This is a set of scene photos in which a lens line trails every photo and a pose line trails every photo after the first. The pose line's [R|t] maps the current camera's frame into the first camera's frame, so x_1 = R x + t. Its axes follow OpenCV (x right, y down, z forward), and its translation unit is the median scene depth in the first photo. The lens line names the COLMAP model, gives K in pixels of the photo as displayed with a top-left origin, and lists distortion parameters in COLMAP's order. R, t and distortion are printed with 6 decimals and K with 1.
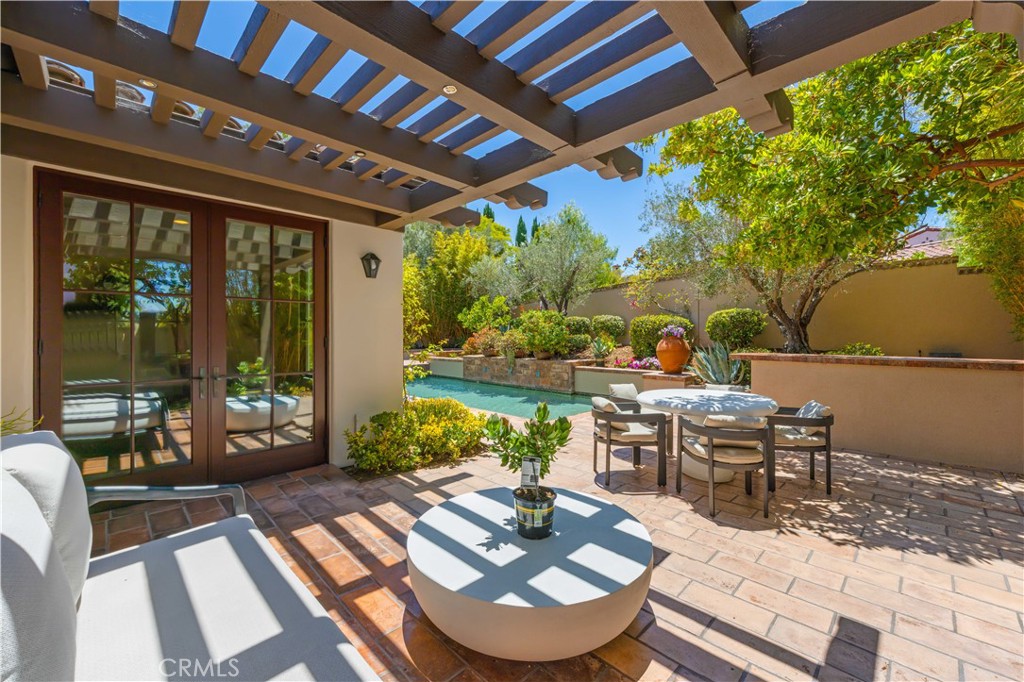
lens RADIAL K [[407.1, 0, 506.5], [0, 407.1, 335.4], [0, 0, 1]] dist [-0.001864, 0.000005]
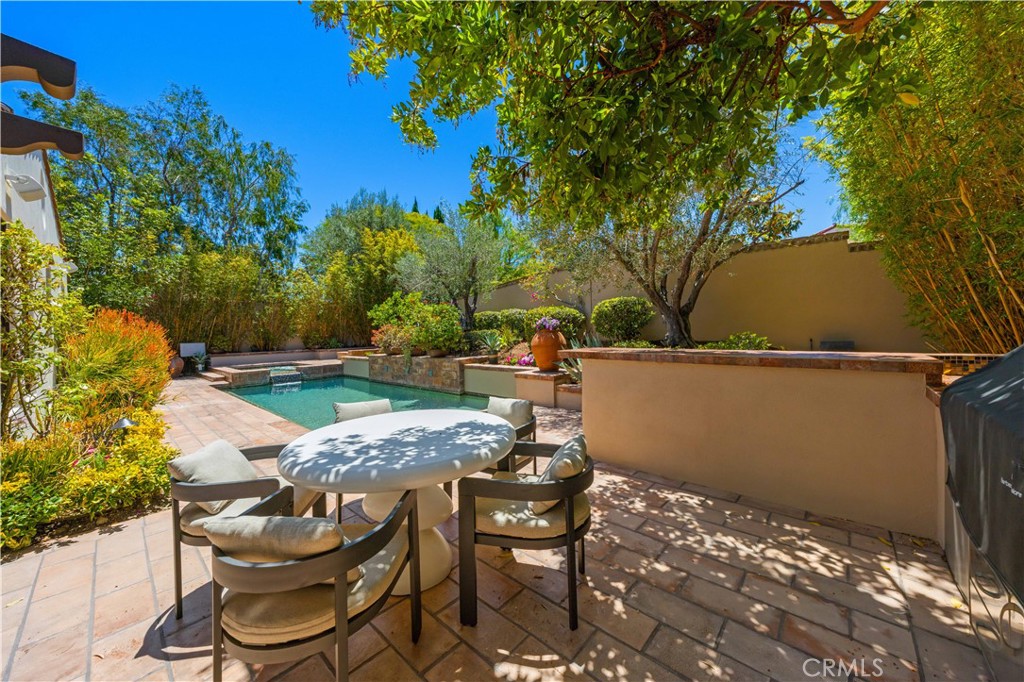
lens RADIAL K [[363.9, 0, 510.2], [0, 363.9, 333.3], [0, 0, 1]] dist [-0.001876, -0.000437]
pose [[0.997859, -0.022775, 0.061303, 0.204550], [0.022452, 0.999730, 0.005941, 0.003355], [-0.061422, -0.004552, 0.998102, 0.161443]]
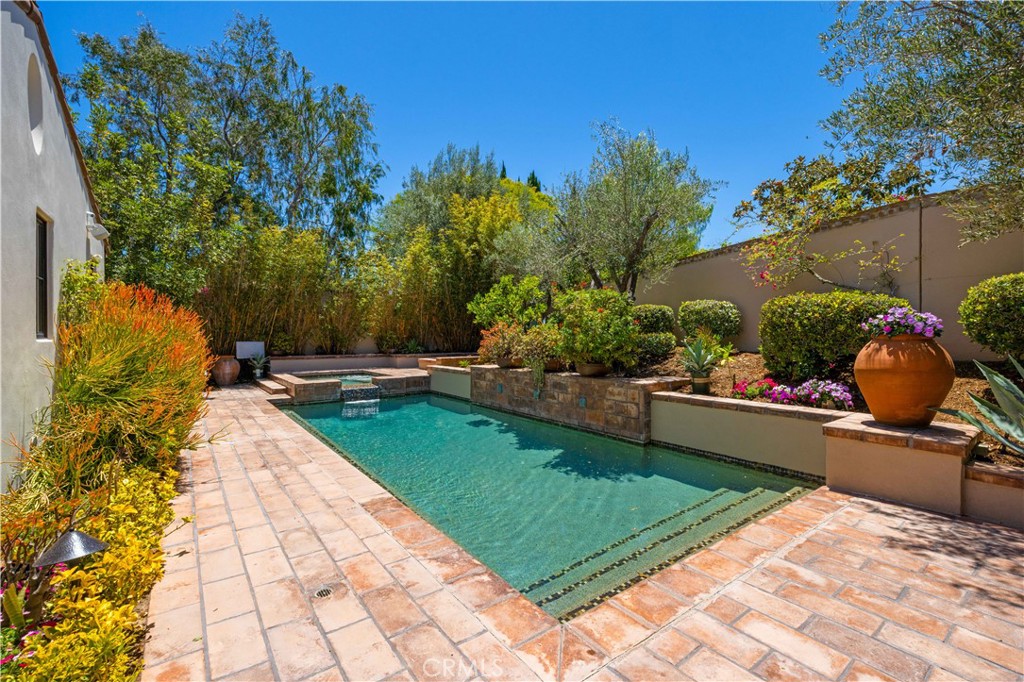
lens RADIAL K [[437.1, 0, 504.3], [0, 437.1, 337.4], [0, 0, 1]] dist [-0.002255, -0.001058]
pose [[0.990452, 0.002583, -0.137832, 0.051807], [-0.002217, 0.999994, 0.002810, 0.003322], [0.137838, -0.002478, 0.990452, 0.374523]]
